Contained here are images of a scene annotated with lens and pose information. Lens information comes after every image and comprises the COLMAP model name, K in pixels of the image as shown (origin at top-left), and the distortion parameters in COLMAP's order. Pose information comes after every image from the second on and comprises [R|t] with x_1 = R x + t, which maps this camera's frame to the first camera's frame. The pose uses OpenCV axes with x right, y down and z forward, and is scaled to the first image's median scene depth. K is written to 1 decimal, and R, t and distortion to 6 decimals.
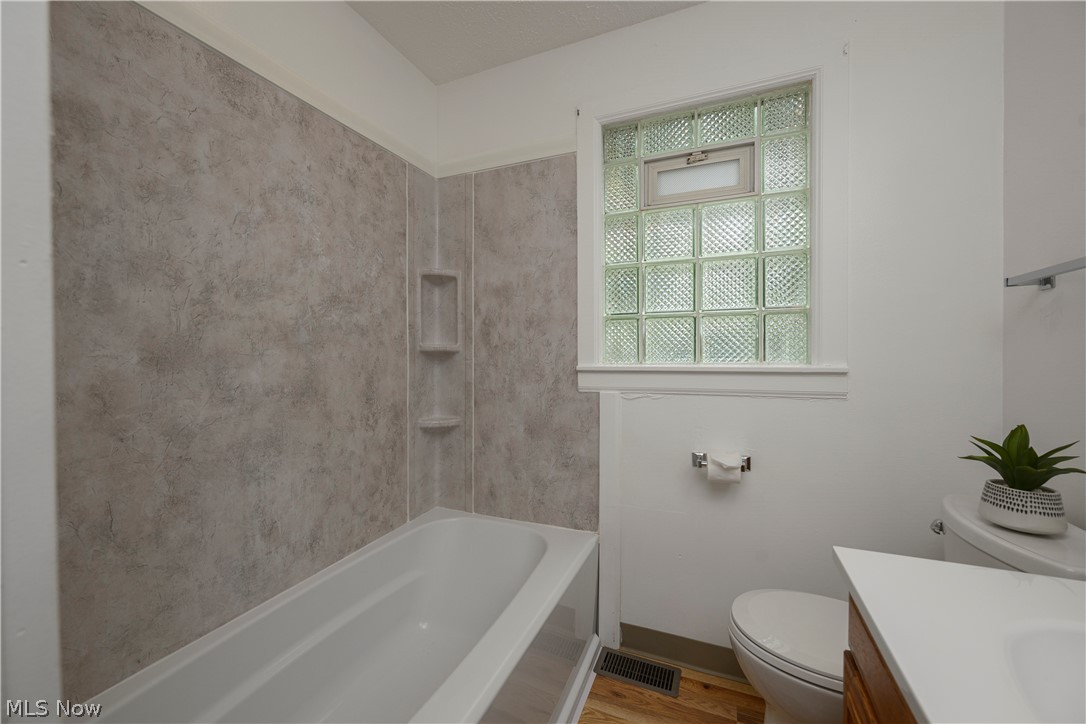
lens RADIAL K [[430.8, 0, 537.9], [0, 430.8, 359.4], [0, 0, 1]] dist [-0.000713, 0.000318]
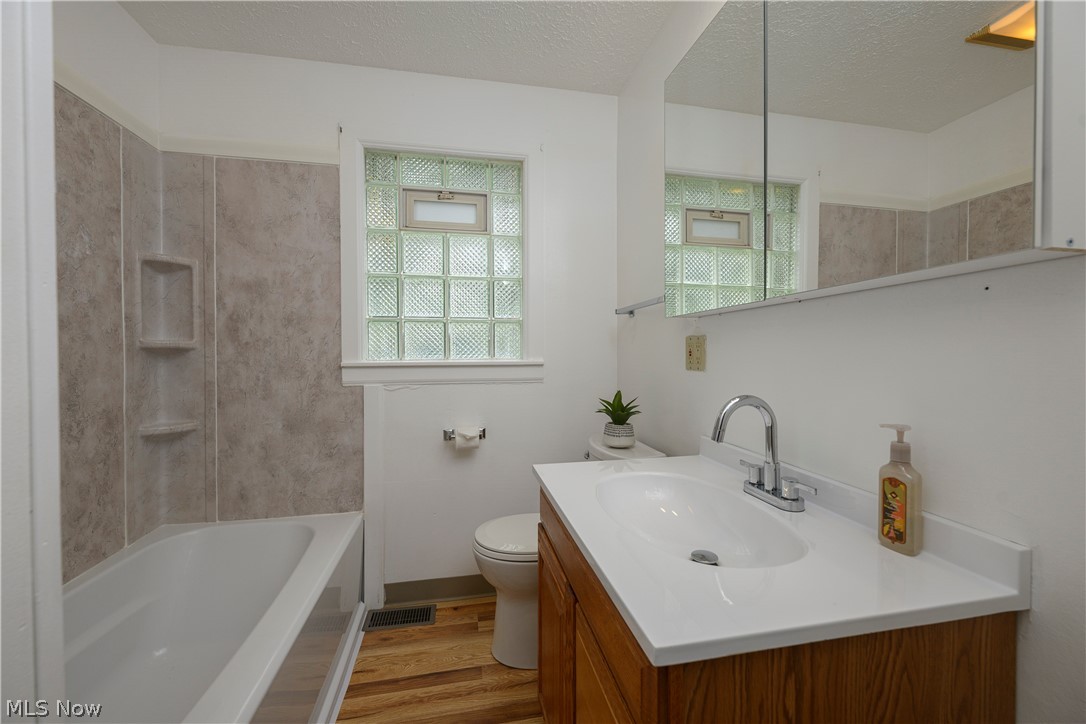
lens RADIAL K [[430.8, 0, 542.8], [0, 430.8, 359.4], [0, 0, 1]] dist [-0.000713, 0.000318]
pose [[0.822500, -0.007093, 0.568721, -0.113259], [0.004324, 0.999971, 0.006219, 0.002994], [-0.568749, -0.002656, 0.822507, -0.192627]]
